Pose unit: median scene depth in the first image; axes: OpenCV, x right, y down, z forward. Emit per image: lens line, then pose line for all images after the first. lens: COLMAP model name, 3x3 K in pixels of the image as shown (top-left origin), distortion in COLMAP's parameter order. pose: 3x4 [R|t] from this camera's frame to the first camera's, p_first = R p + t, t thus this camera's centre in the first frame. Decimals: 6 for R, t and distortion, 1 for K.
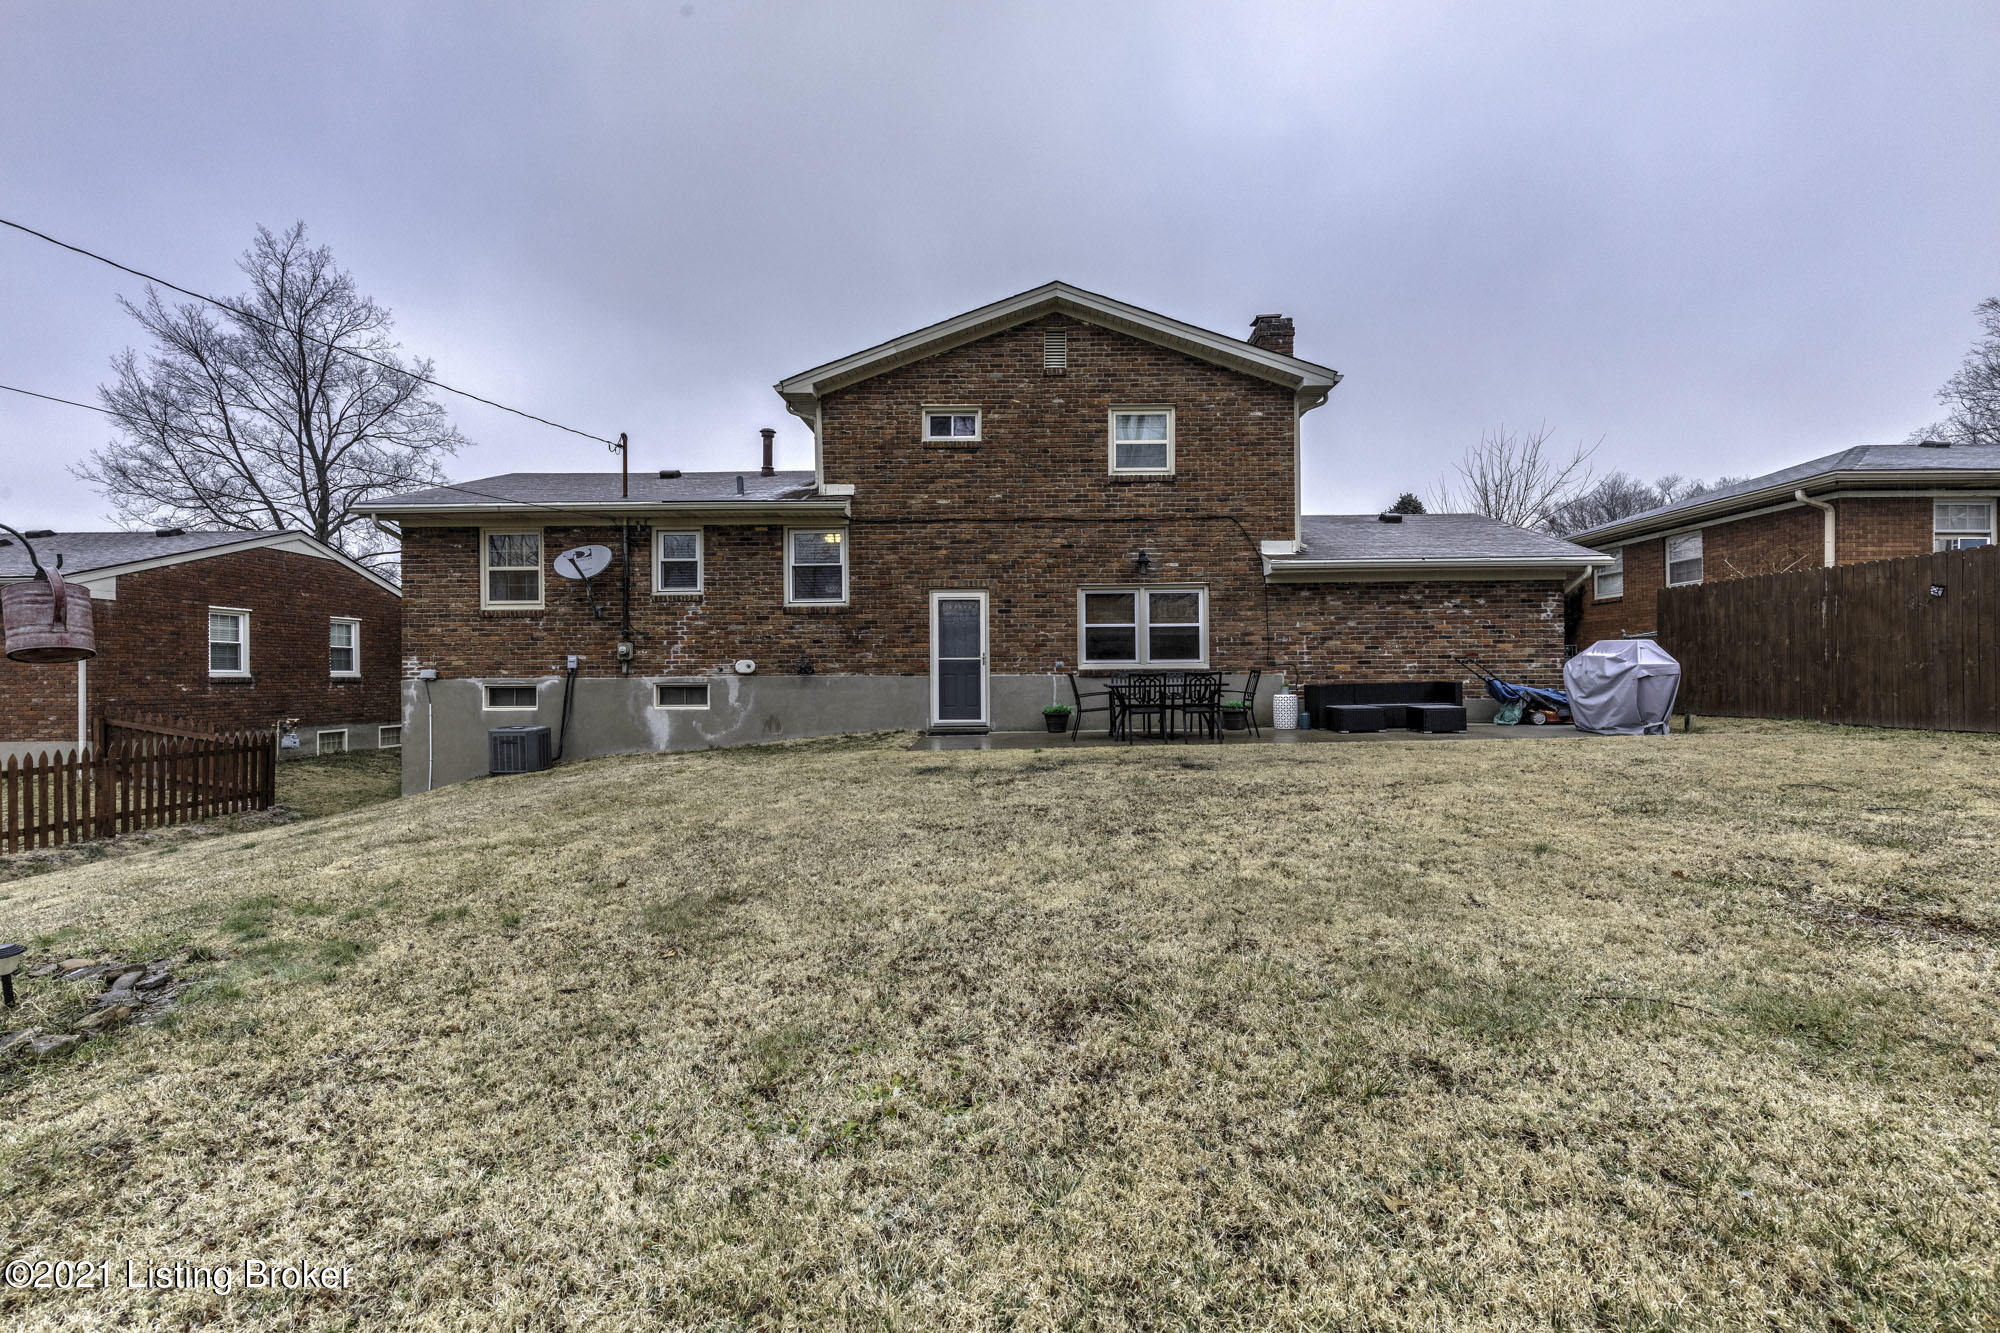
lens RADIAL K [[882.2, 0, 1000.0], [0, 882.2, 666.5], [0, 0, 1]] dist [-0.000117, -0.000056]
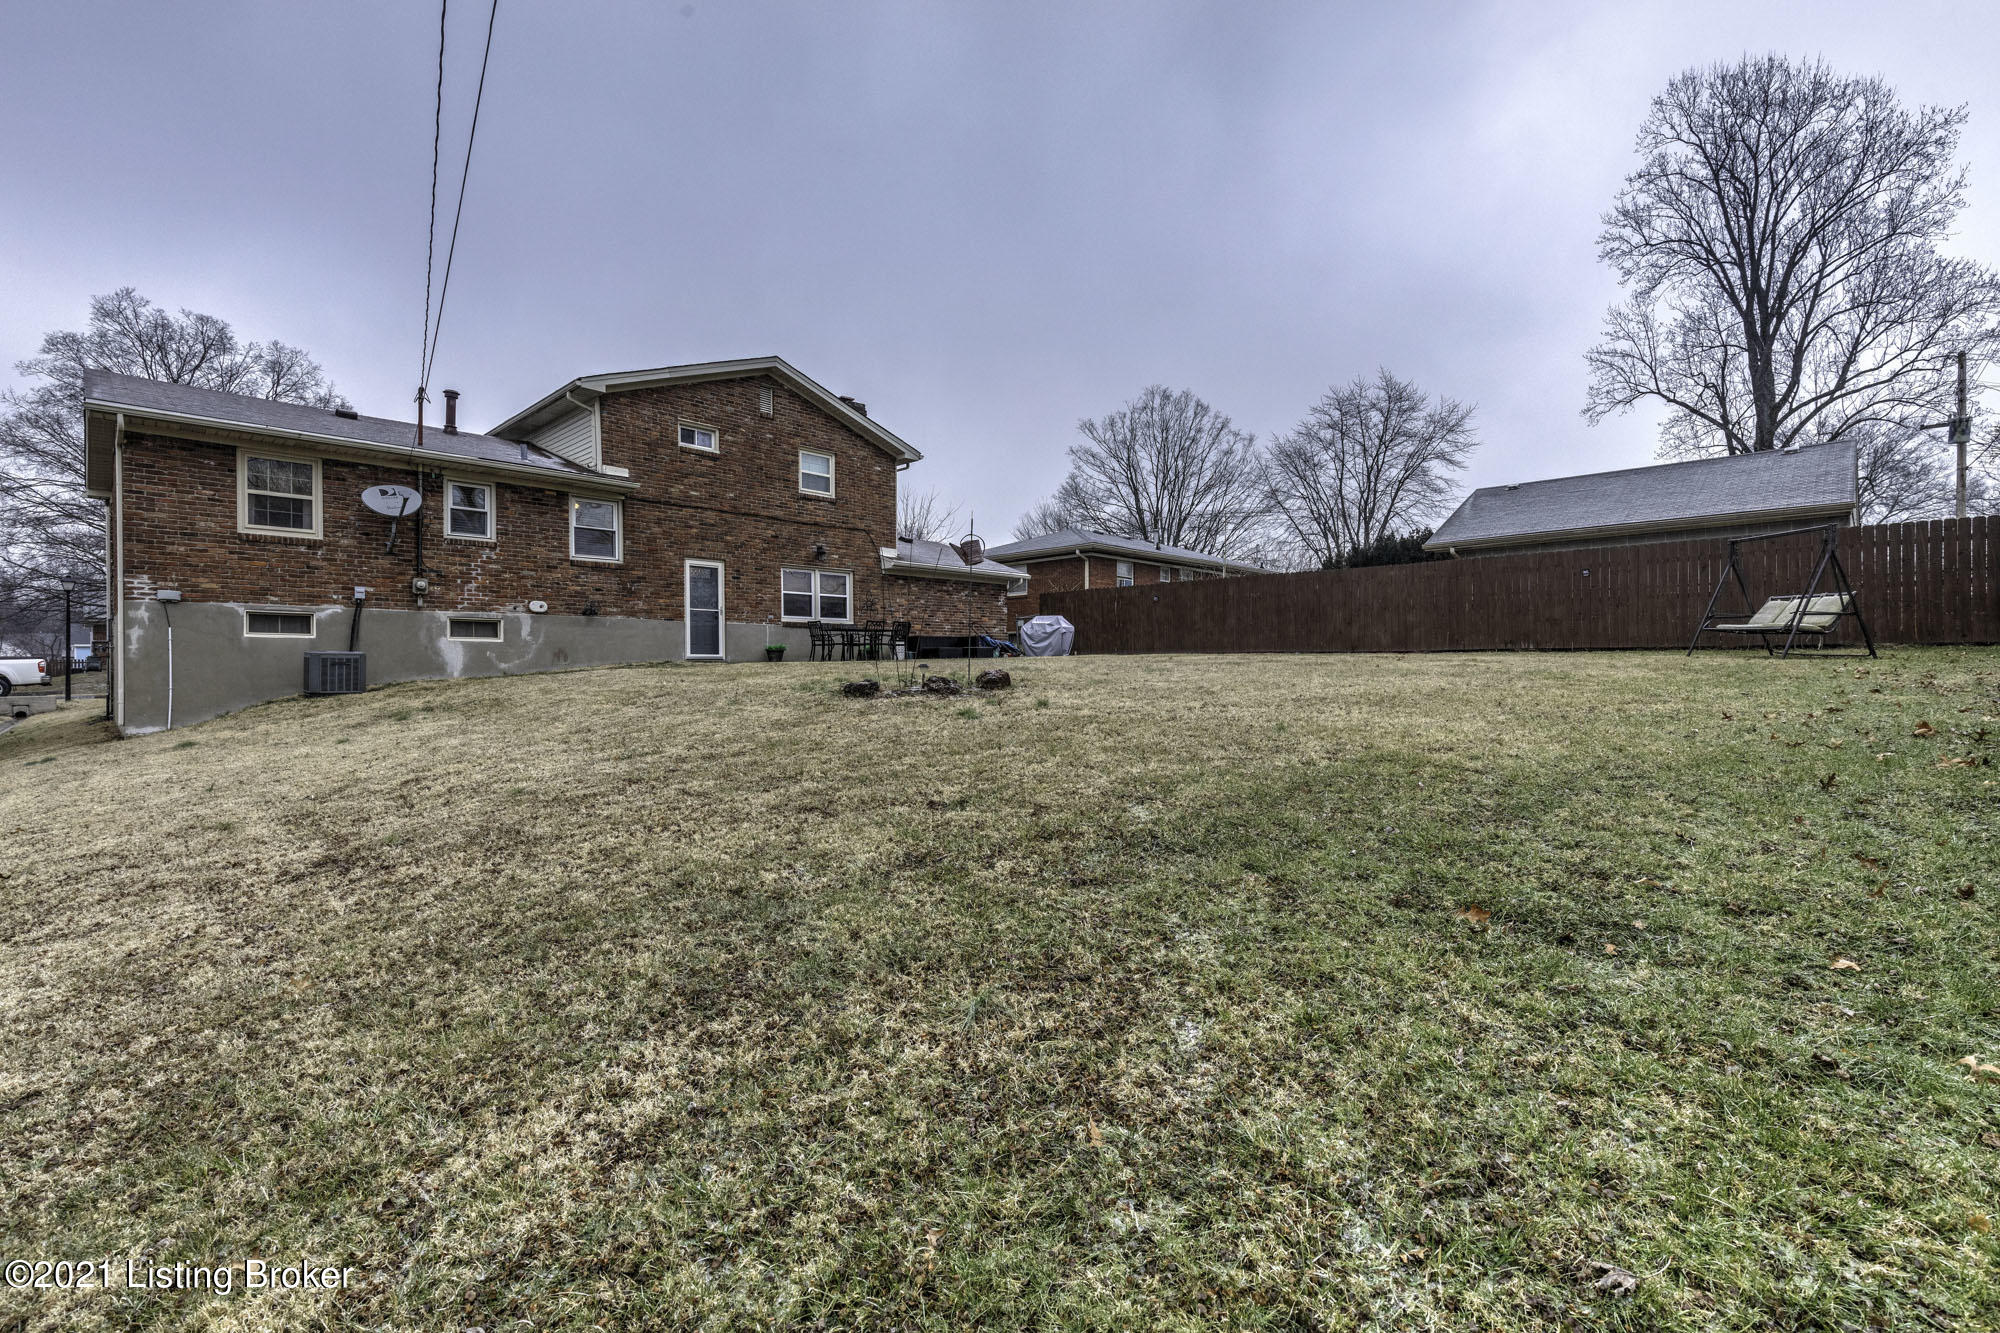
lens RADIAL K [[882.2, 0, 1000.0], [0, 882.2, 666.5], [0, 0, 1]] dist [-0.000117, -0.000056]
pose [[0.684103, 0.007408, 0.729348, -0.728600], [-0.005267, 0.999973, -0.005217, 0.083780], [-0.729367, -0.000273, 0.684123, -0.269264]]
